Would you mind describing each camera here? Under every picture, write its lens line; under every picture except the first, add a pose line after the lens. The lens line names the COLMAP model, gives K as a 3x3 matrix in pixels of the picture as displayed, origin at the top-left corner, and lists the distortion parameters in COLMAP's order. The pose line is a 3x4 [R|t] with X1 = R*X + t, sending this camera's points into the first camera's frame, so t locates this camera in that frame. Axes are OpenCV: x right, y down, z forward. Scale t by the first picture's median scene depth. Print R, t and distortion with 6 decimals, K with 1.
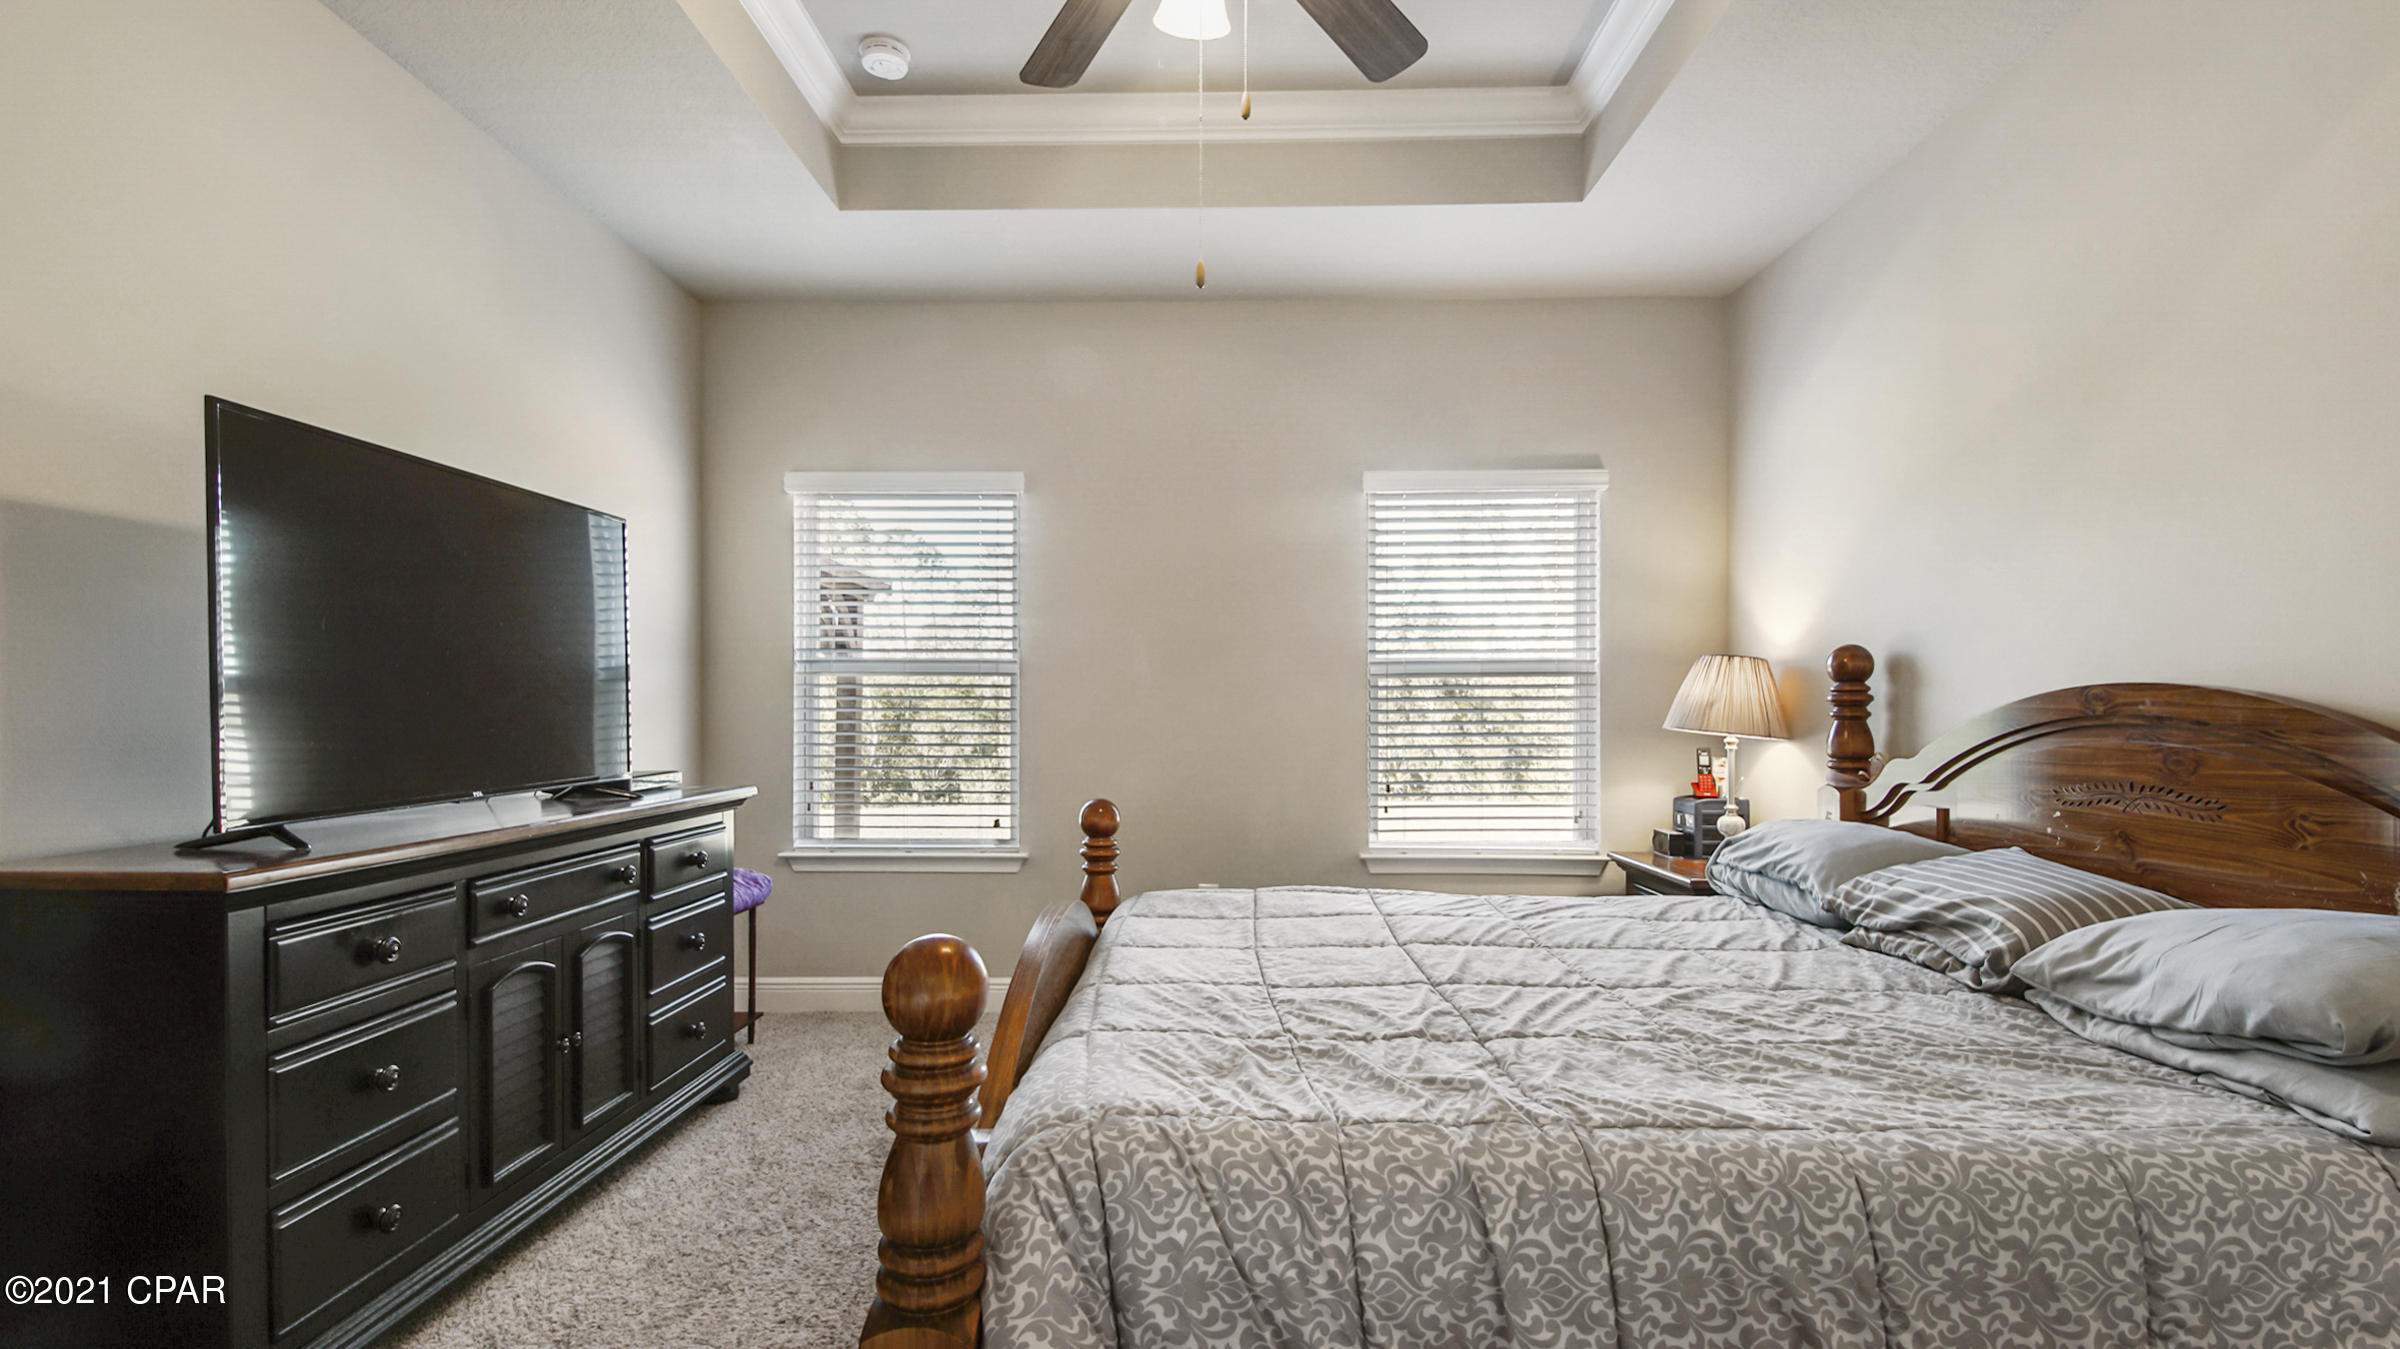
lens RADIAL K [[1097.1, 0, 1205.3], [0, 1097.1, 721.4], [0, 0, 1]] dist [0.038353, -0.023240]
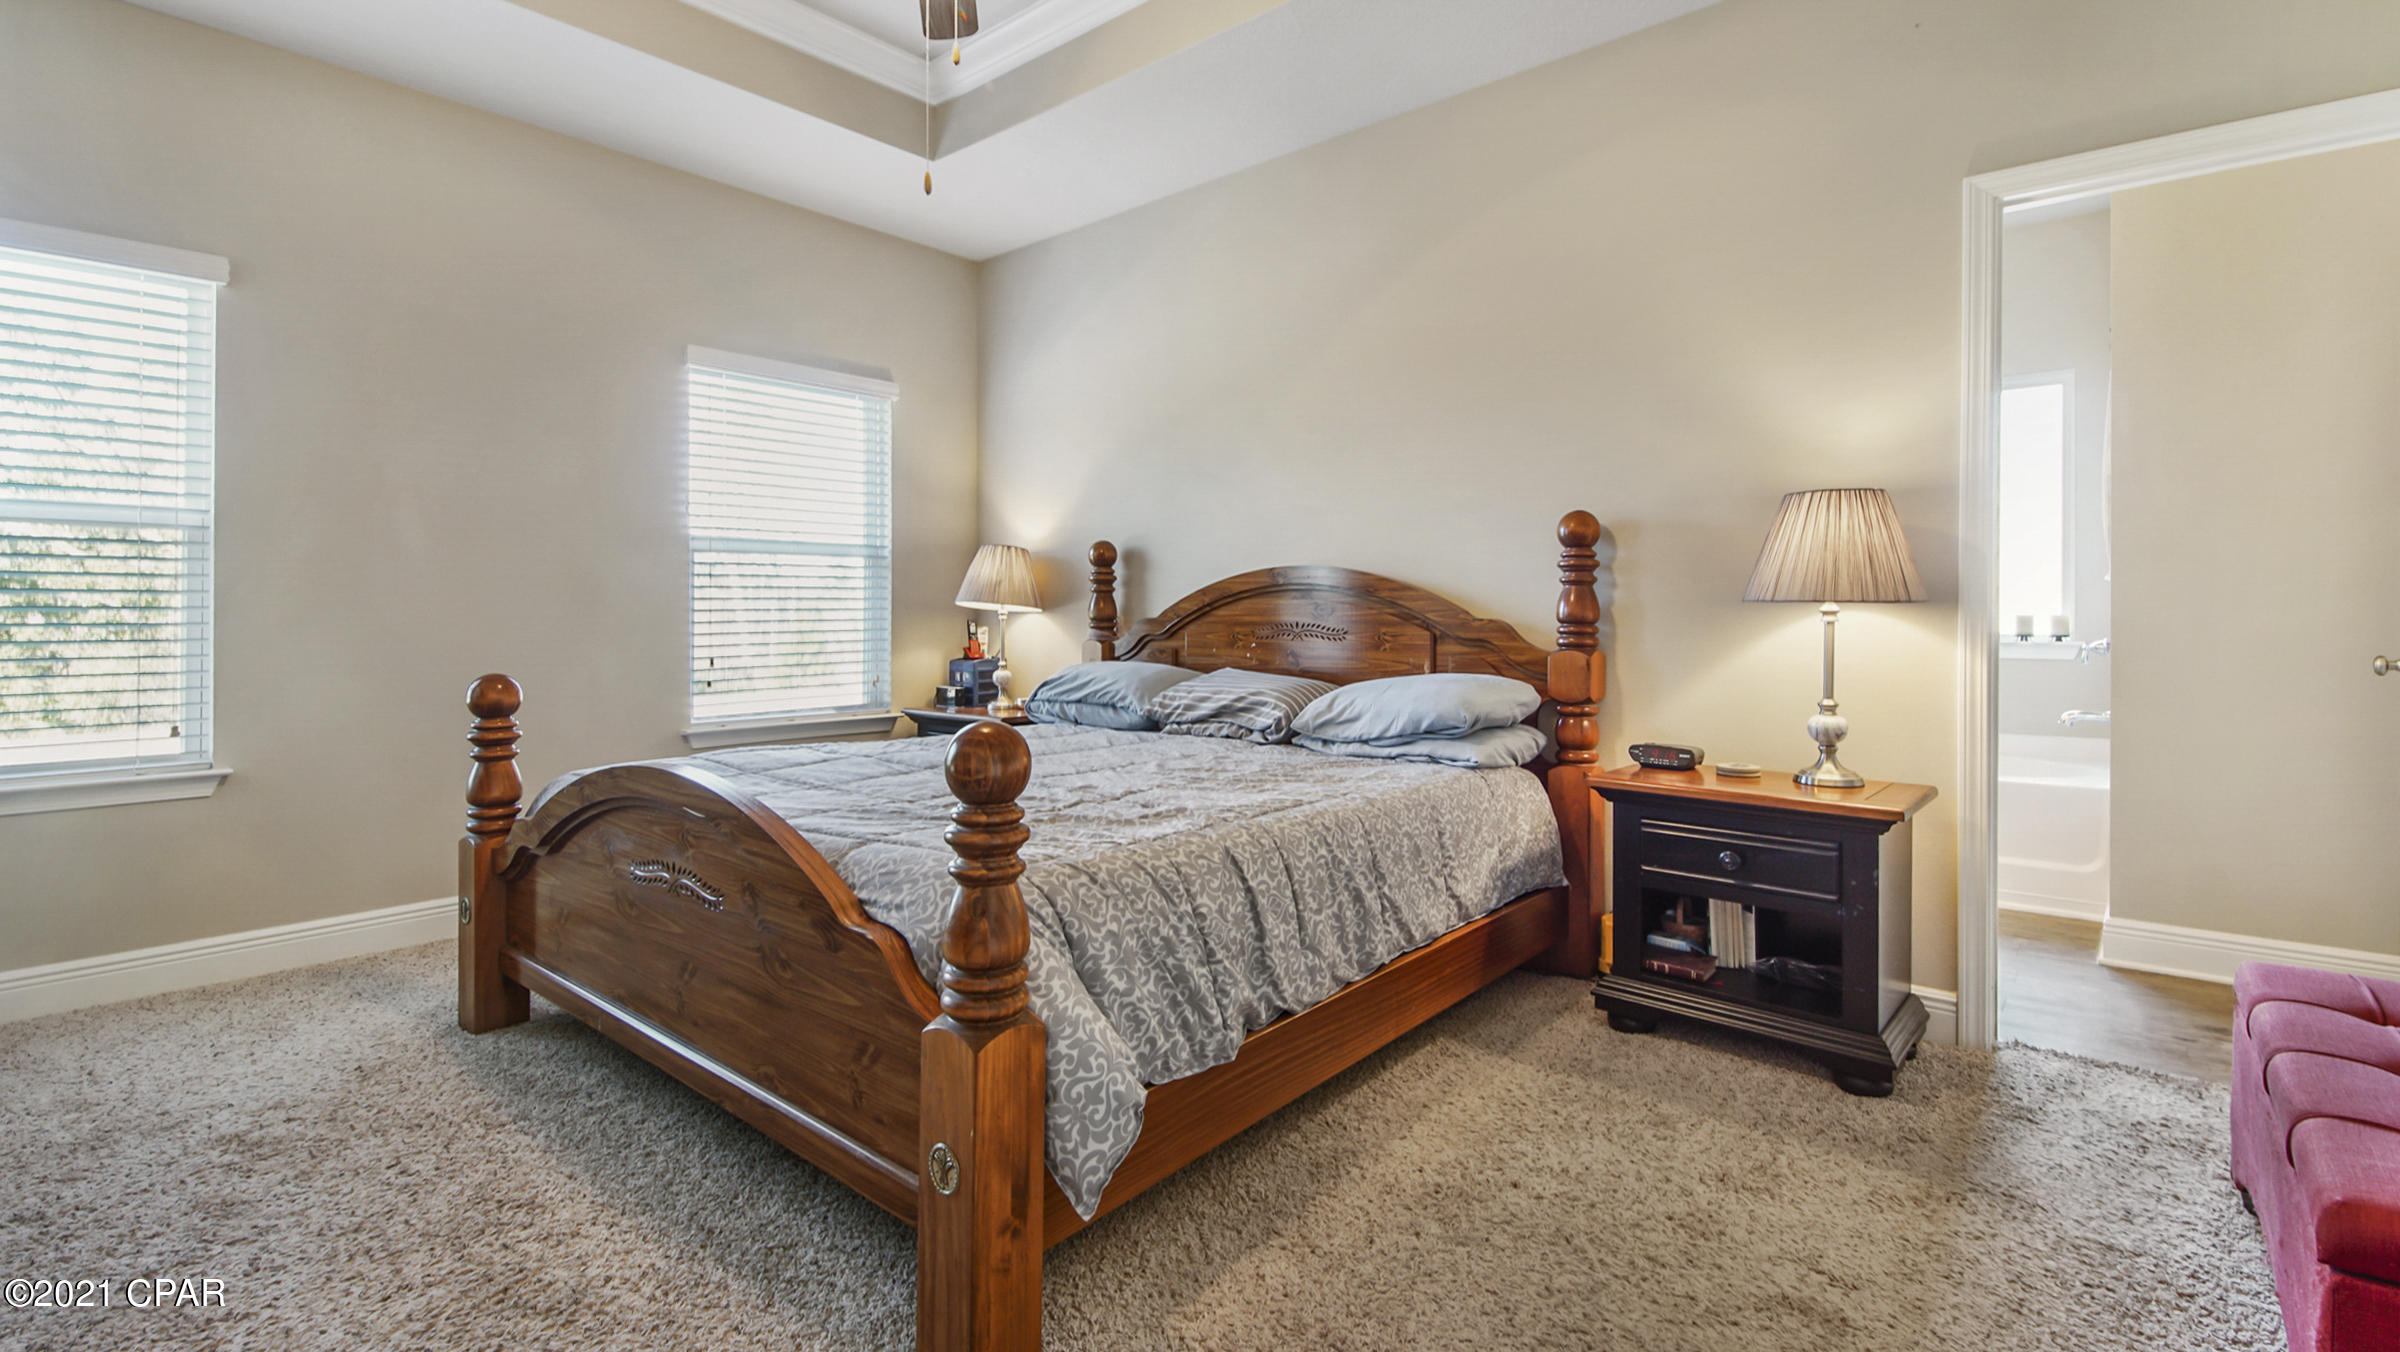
lens RADIAL K [[1045.3, 0, 1195.0], [0, 1045.3, 677.8], [0, 0, 1]] dist [0.025336, -0.016118]
pose [[0.651416, -0.050472, 0.757040, -0.509769], [0.011621, 0.998332, 0.056560, 0.044761], [-0.758632, -0.028046, 0.650916, 0.043193]]
